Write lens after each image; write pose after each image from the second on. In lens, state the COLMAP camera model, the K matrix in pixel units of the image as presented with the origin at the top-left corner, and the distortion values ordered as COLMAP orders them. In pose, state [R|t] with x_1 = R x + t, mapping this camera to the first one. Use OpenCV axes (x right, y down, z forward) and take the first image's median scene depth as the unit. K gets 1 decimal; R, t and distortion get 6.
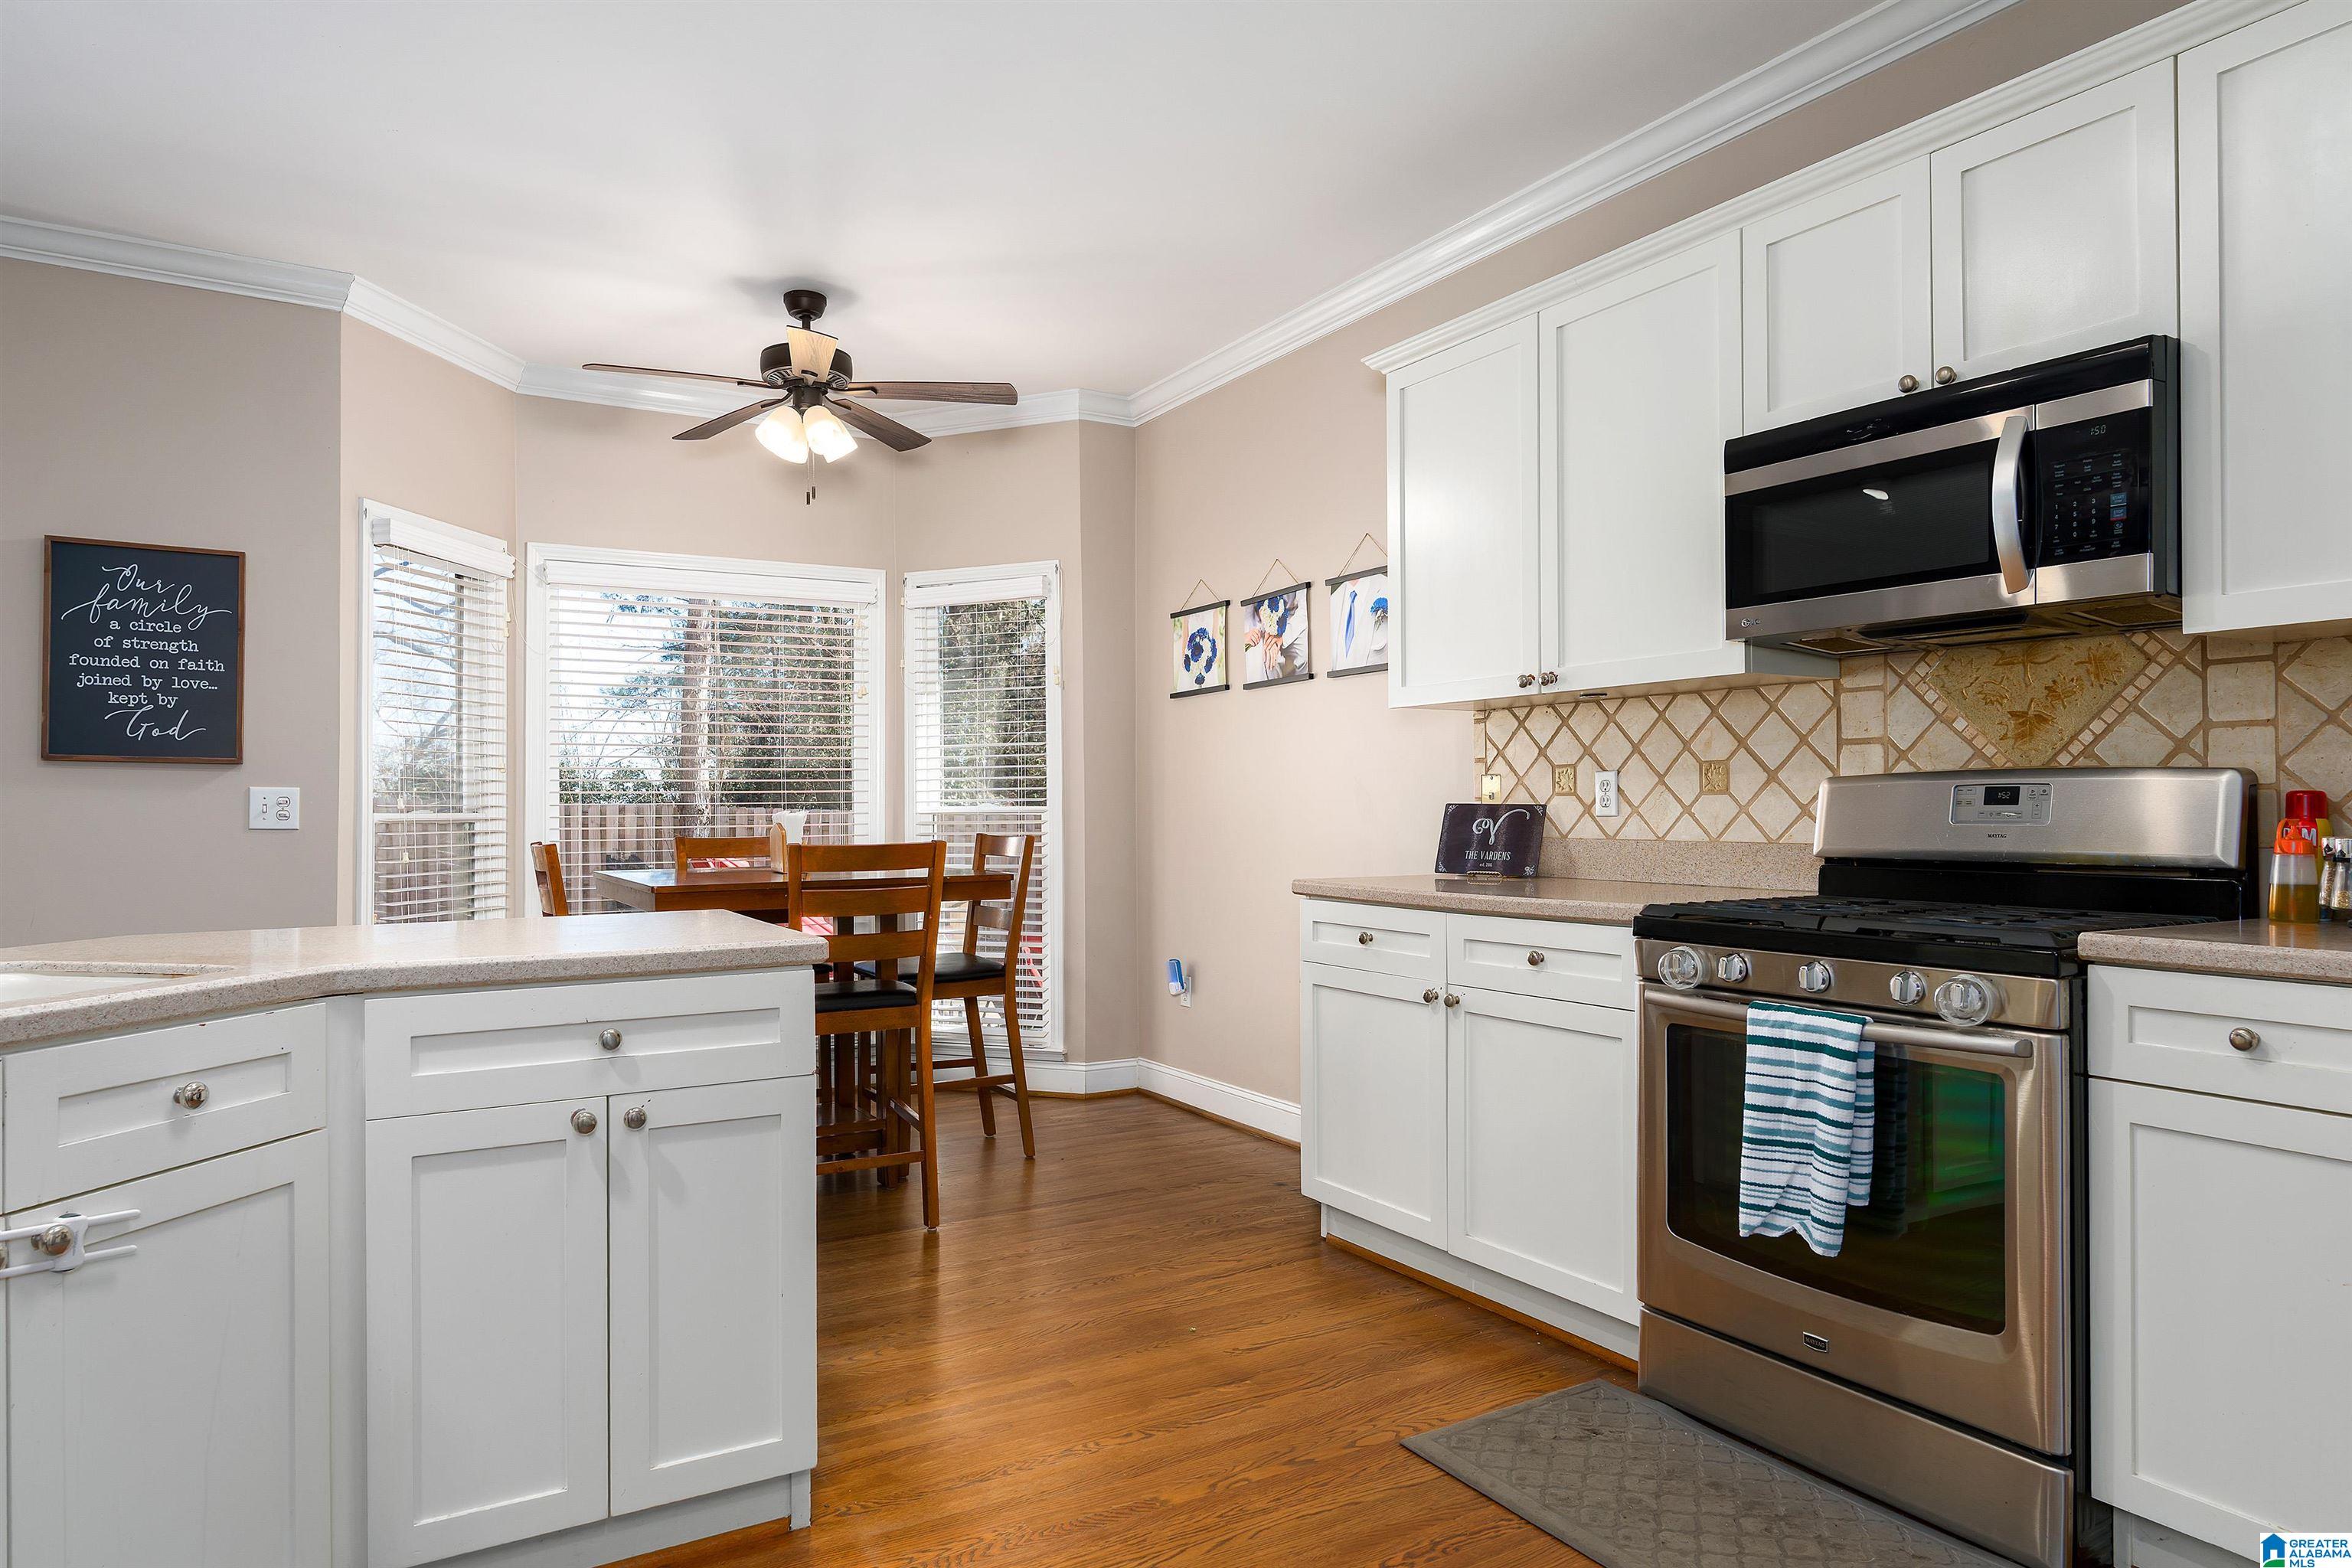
lens RADIAL K [[1416.8, 0, 1170.7], [0, 1416.8, 796.7], [0, 0, 1]] dist [0.001928, -0.000044]
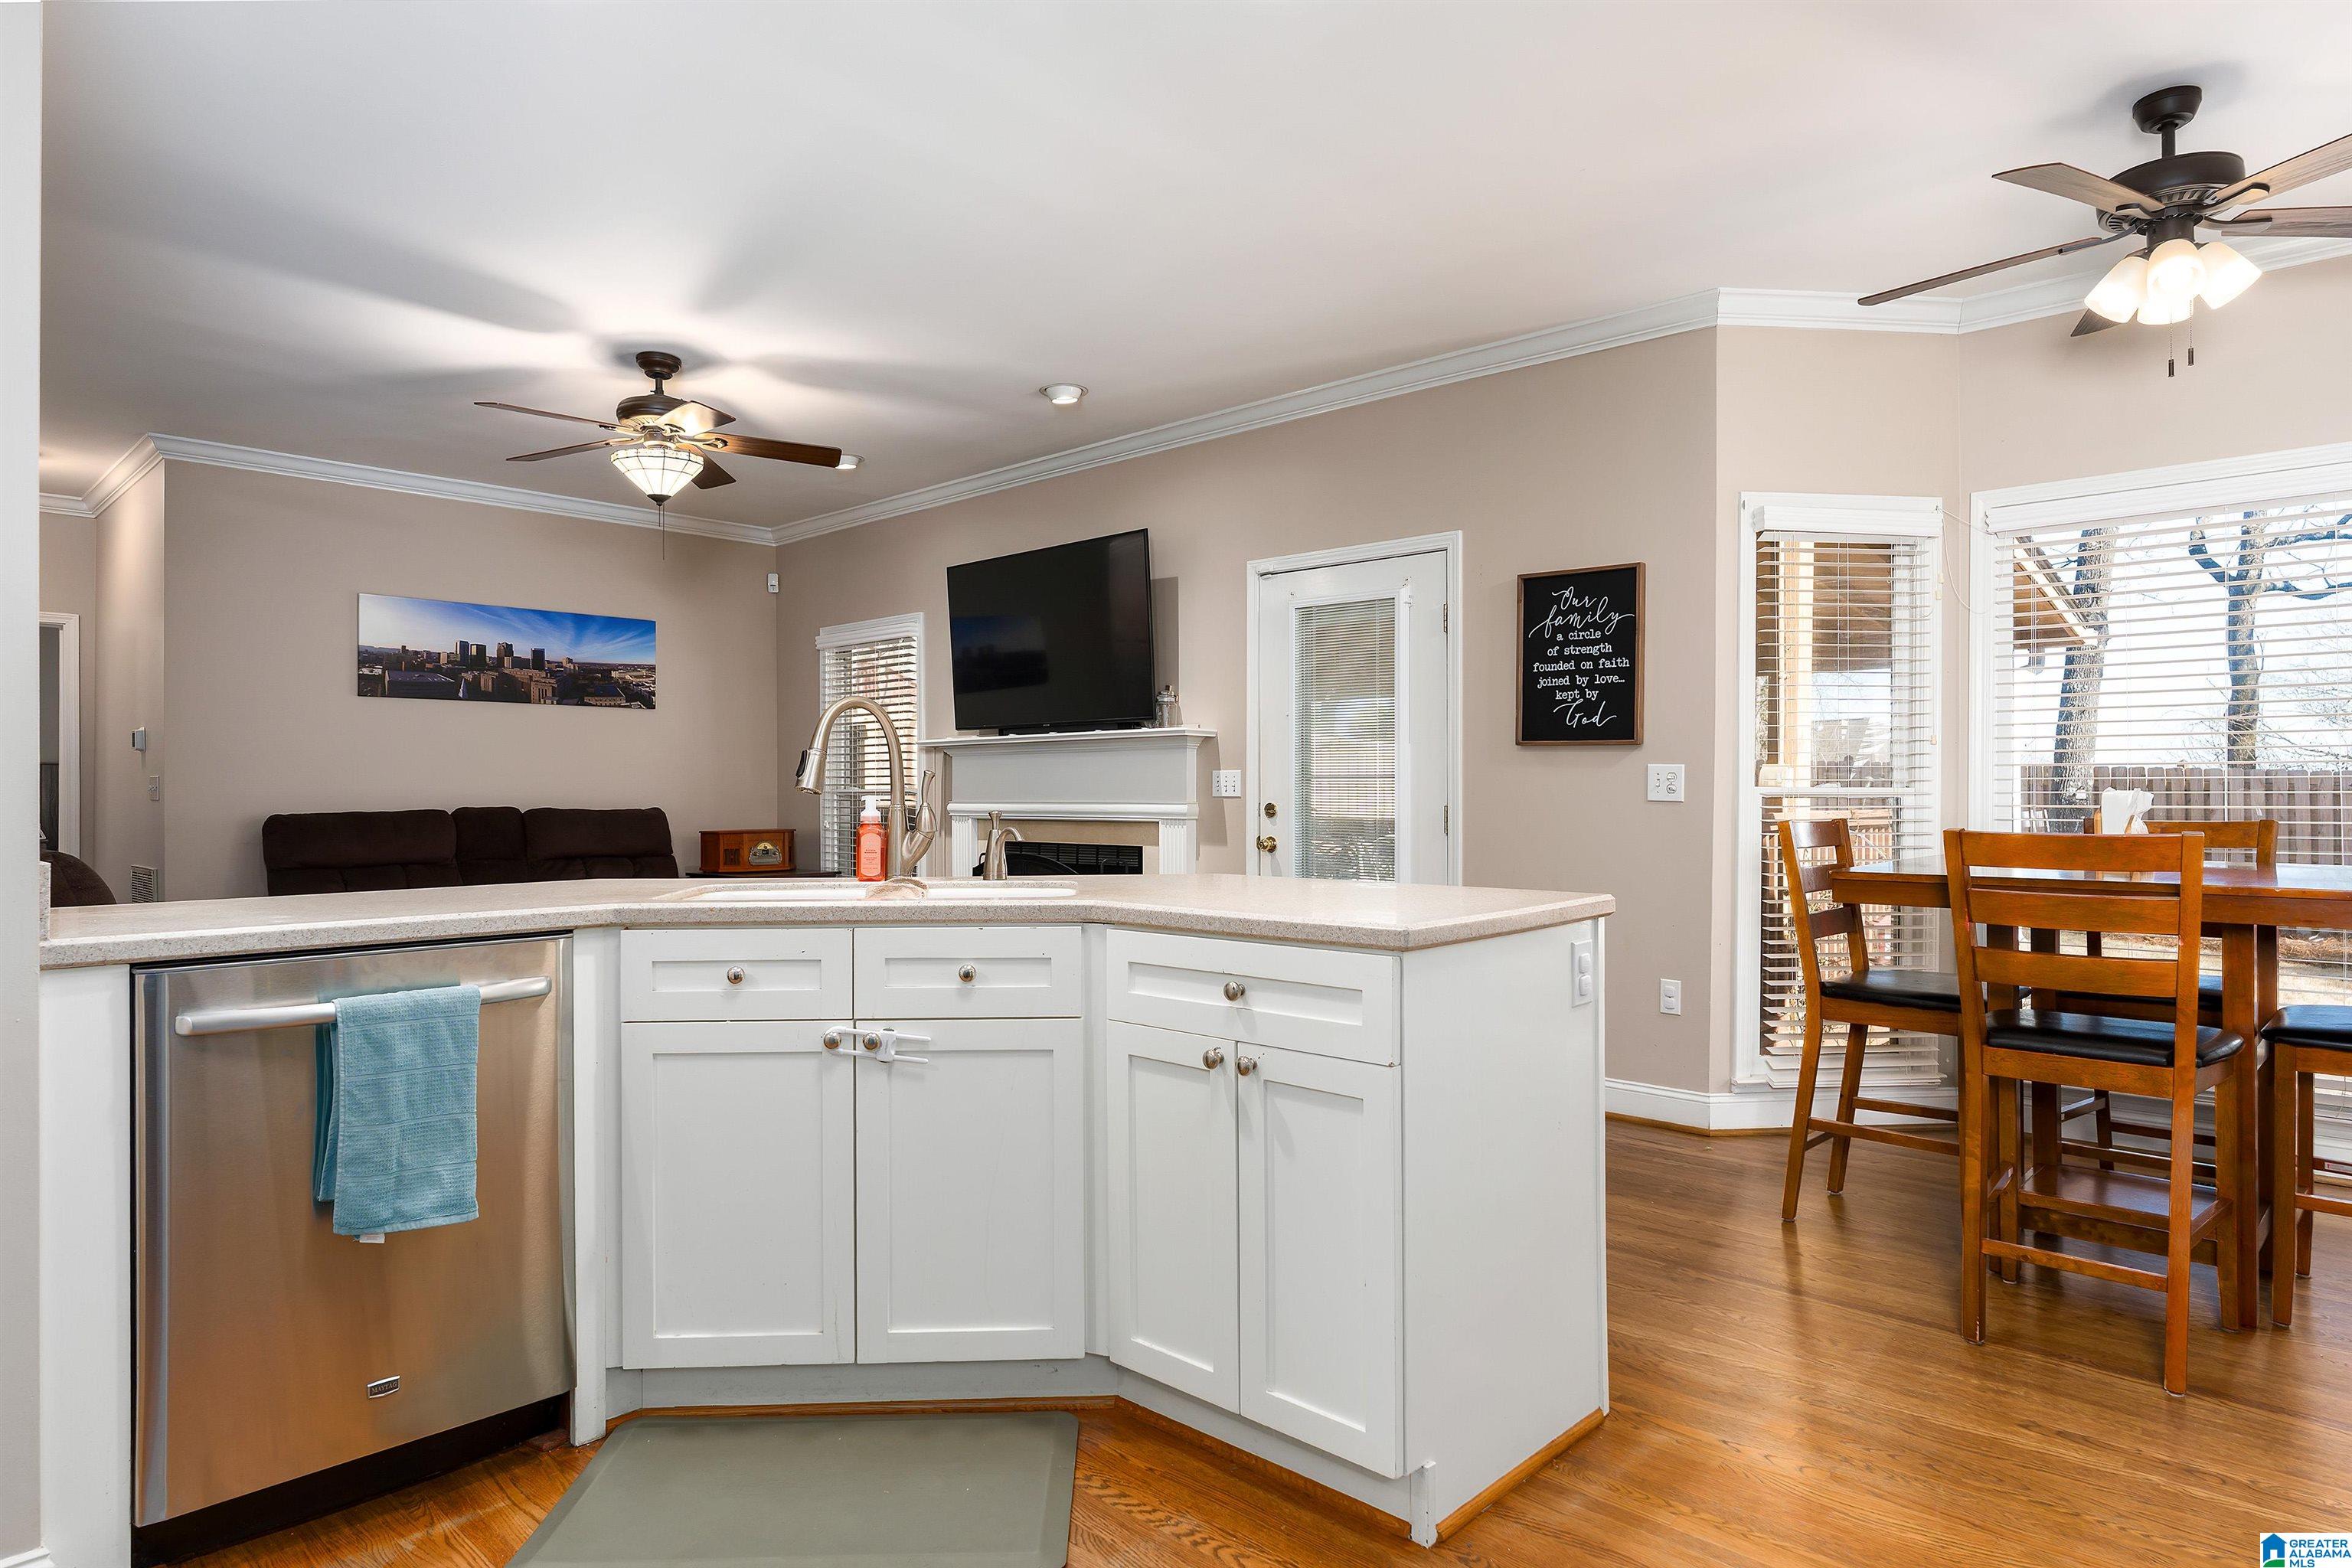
lens RADIAL K [[1360.3, 0, 1173.1], [0, 1360.3, 776.9], [0, 0, 1]] dist [0.001136, -0.000712]
pose [[0.275940, -0.001468, -0.961174, 0.321715], [0.007591, 0.999971, 0.000652, -0.000178], [0.961145, -0.007477, 0.275943, 0.333479]]
